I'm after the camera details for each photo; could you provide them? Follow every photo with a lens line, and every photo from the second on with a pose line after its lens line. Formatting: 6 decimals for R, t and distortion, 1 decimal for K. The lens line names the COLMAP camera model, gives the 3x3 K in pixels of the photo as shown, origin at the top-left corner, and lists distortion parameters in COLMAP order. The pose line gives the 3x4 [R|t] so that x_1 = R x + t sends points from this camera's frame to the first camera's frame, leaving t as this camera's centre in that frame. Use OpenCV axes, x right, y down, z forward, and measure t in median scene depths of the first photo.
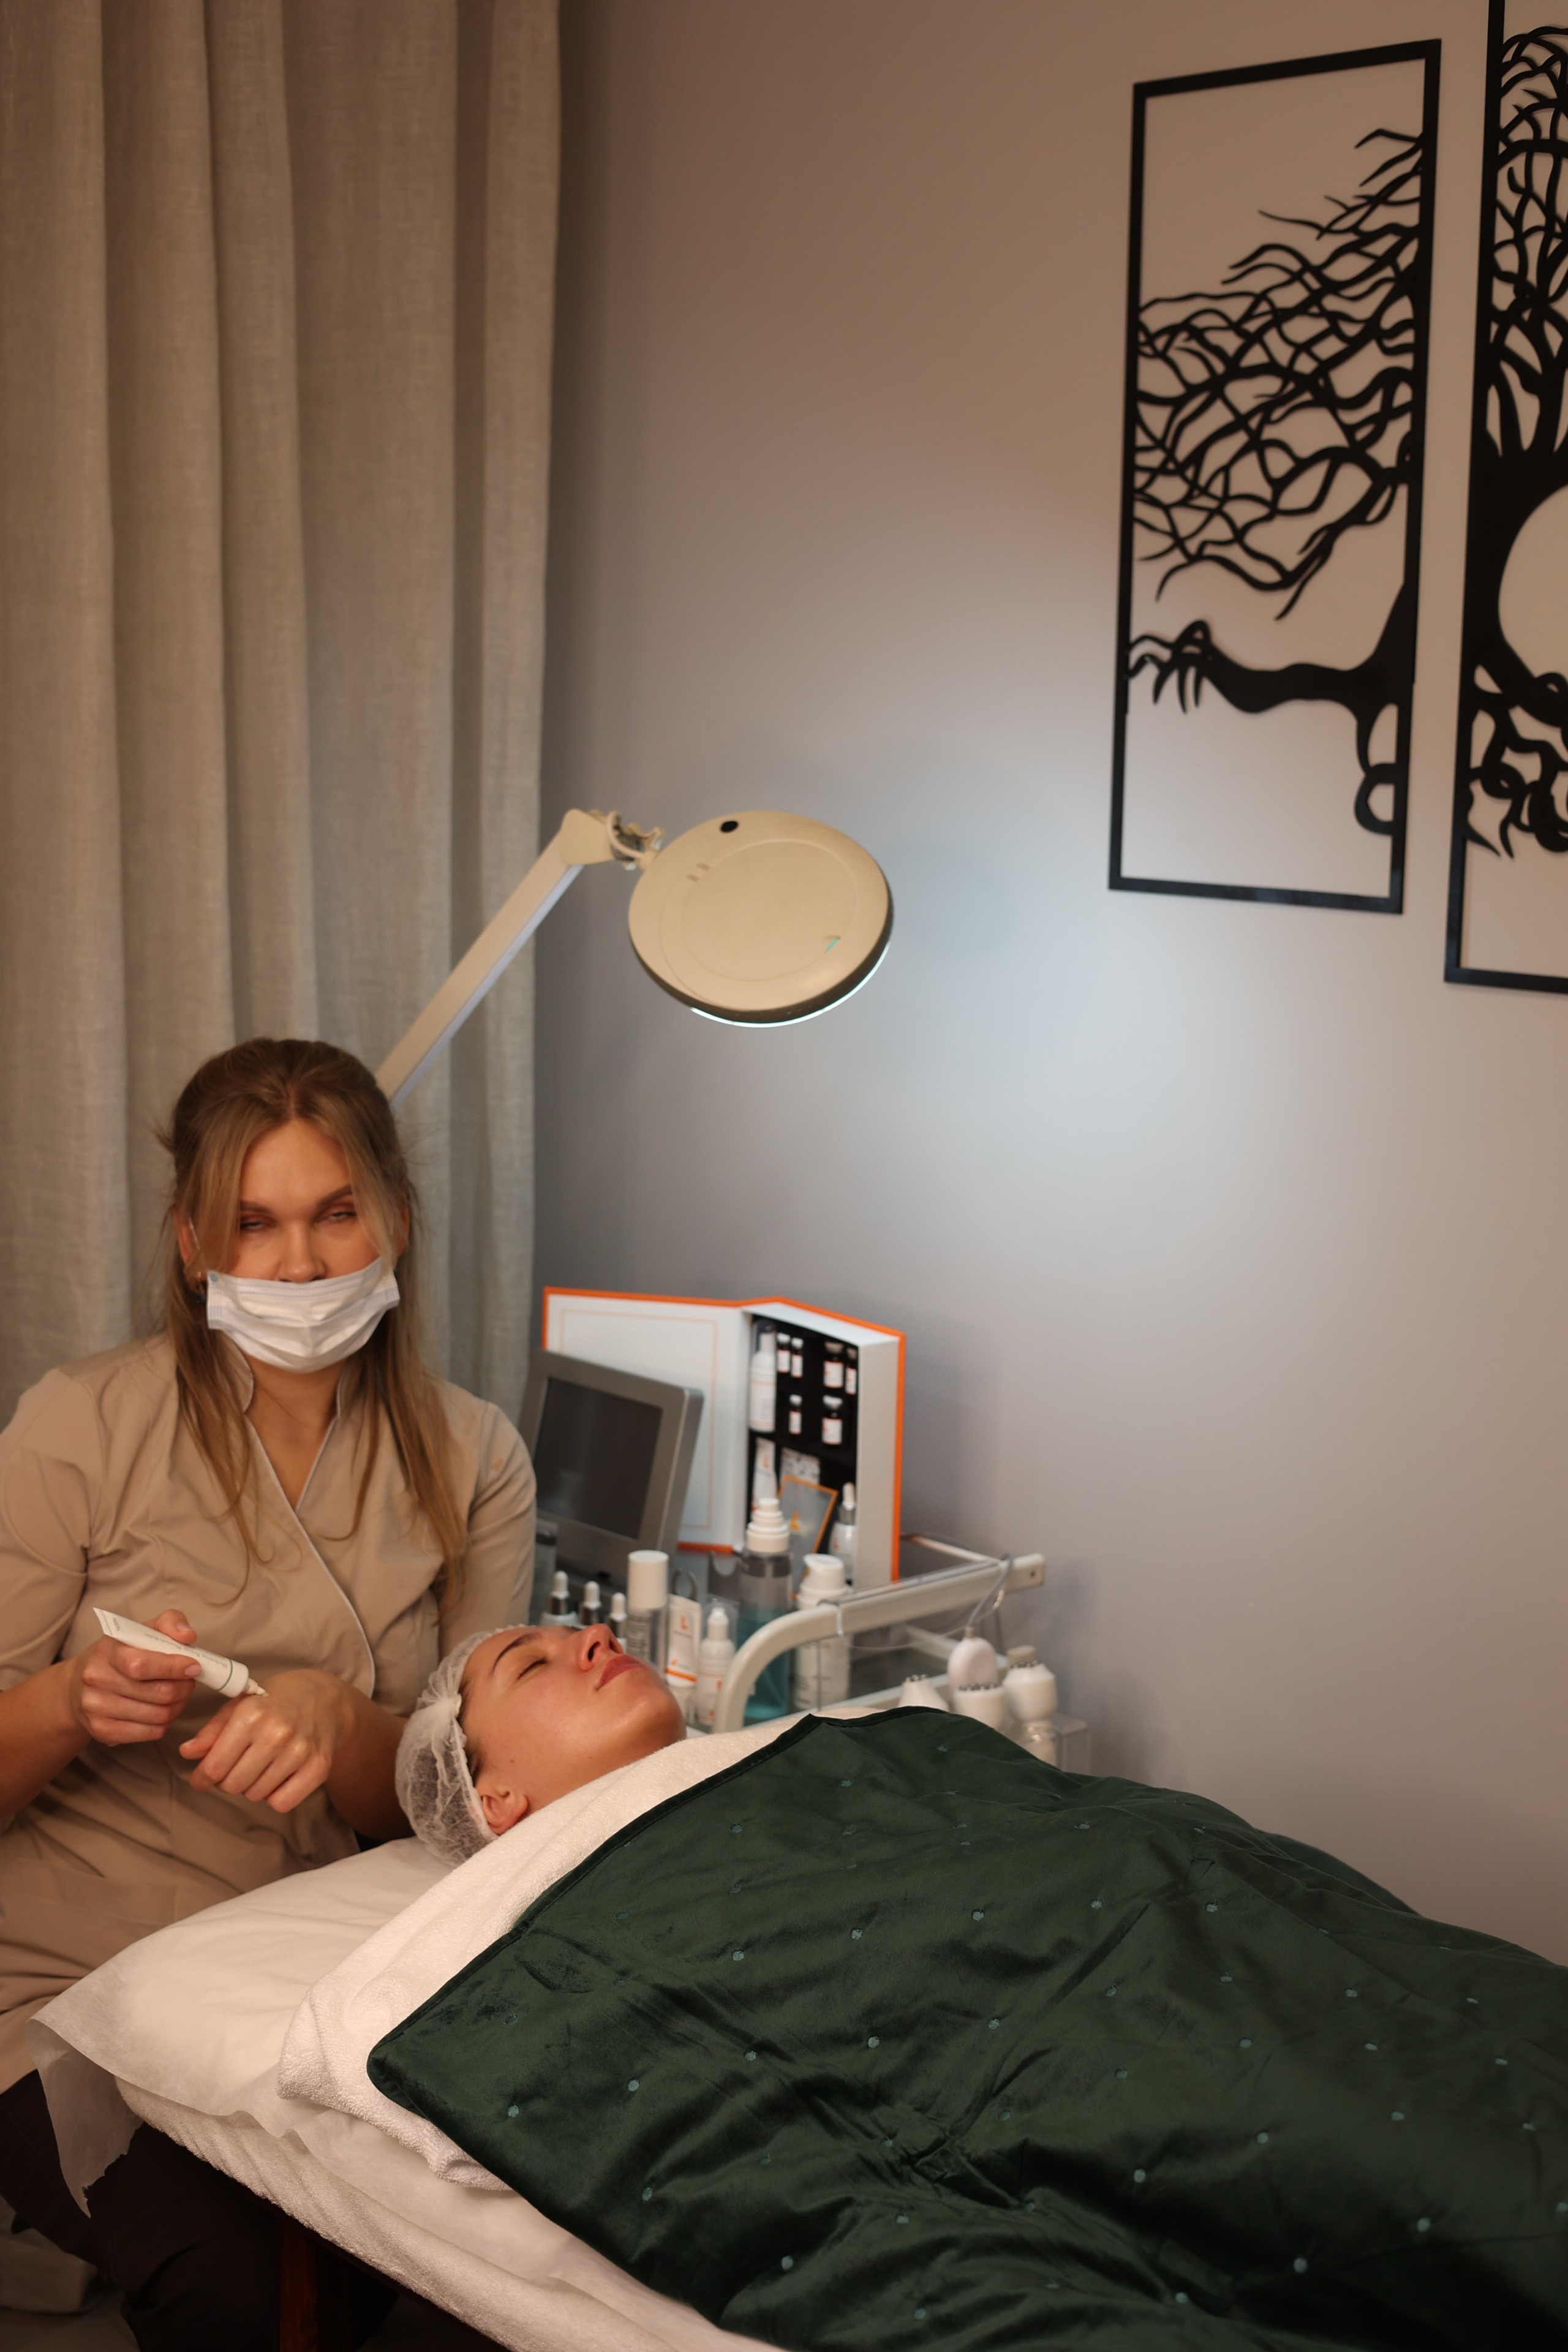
lens RADIAL K [[3366.9, 0, 764.3], [0, 3366.9, 1186.6], [0, 0, 1]] dist [0.034522, 0.000000]
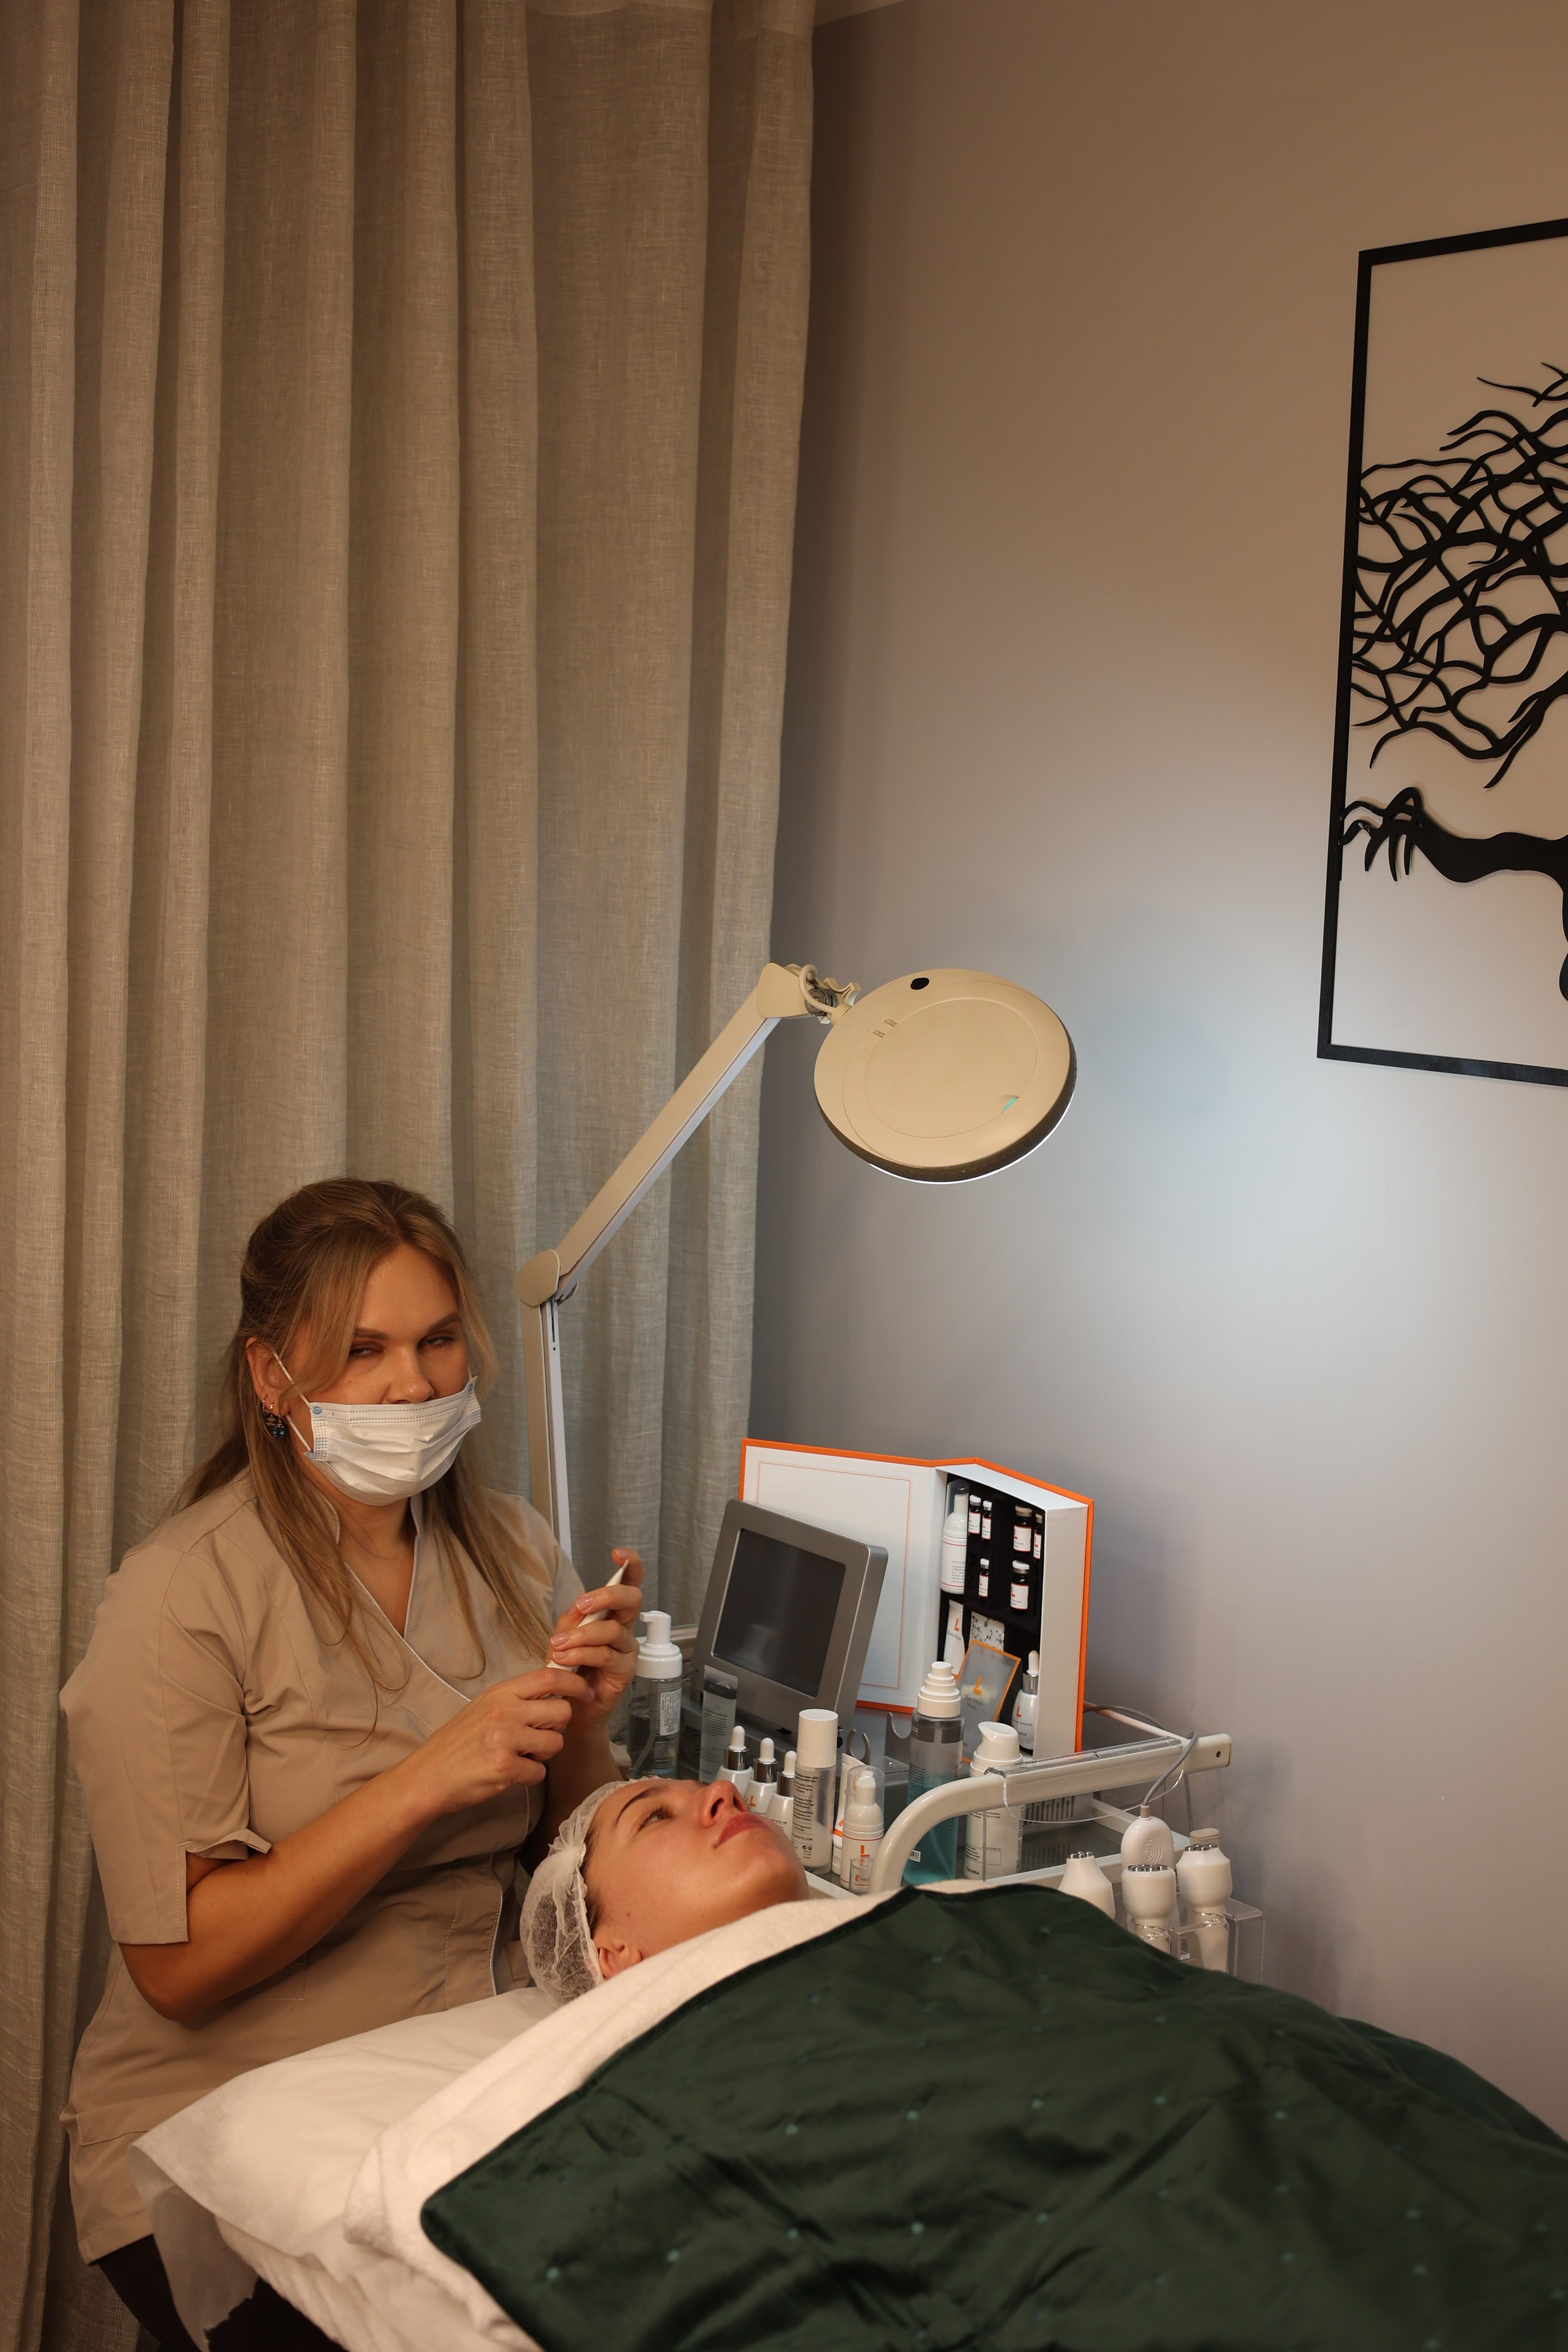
lens RADIAL K [[3366.9, 0, 769.6], [0, 3366.9, 1160.3], [0, 0, 1]] dist [0.034522, 0.000000]
pose [[0.991507, 0.031621, -0.126151, 0.070638], [-0.038250, 0.997993, -0.050474, -0.002376], [0.124302, 0.054871, 0.990726, 0.007079]]
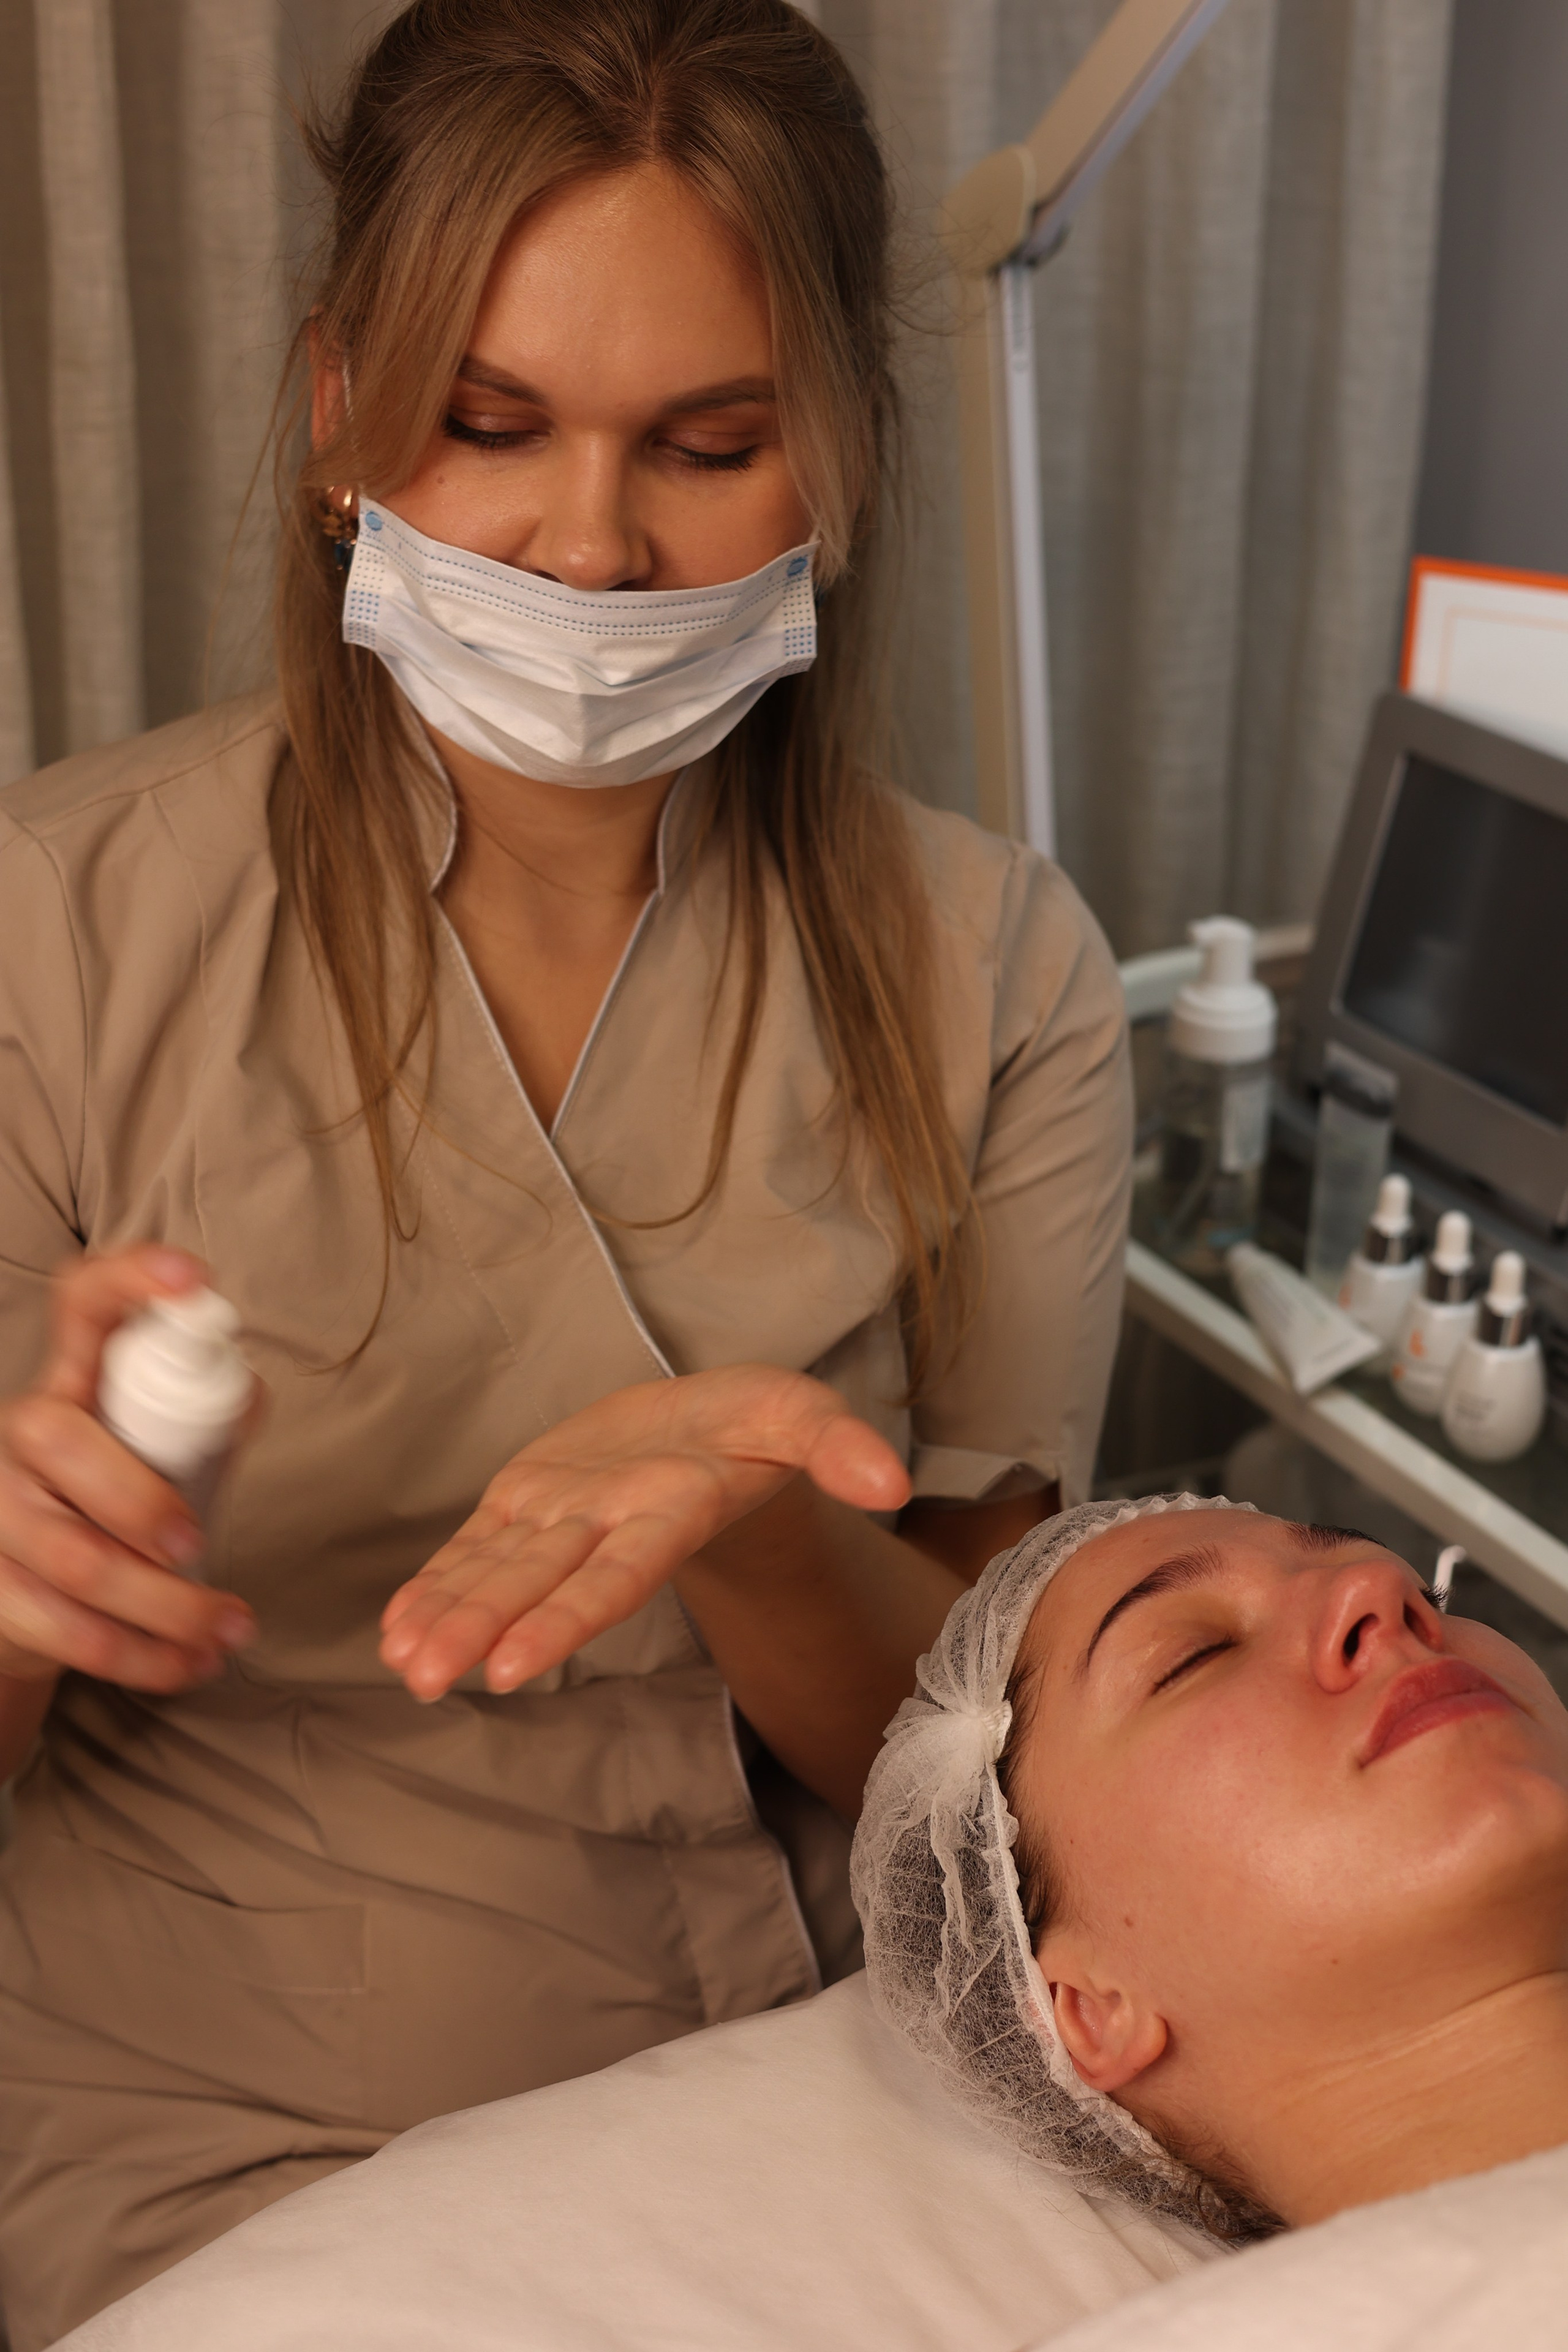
lens RADIAL K [[3366.9, 0, 839.3], [0, 3366.9, 1021.4], [0, 0, 1]] dist [0.034522, 0.000000]
pose [[0.962067, 0.091685, -0.256946, -0.016160], [-0.036865, 0.976888, 0.210549, -0.003770], [0.270311, -0.193090, 0.943212, 0.552259]]
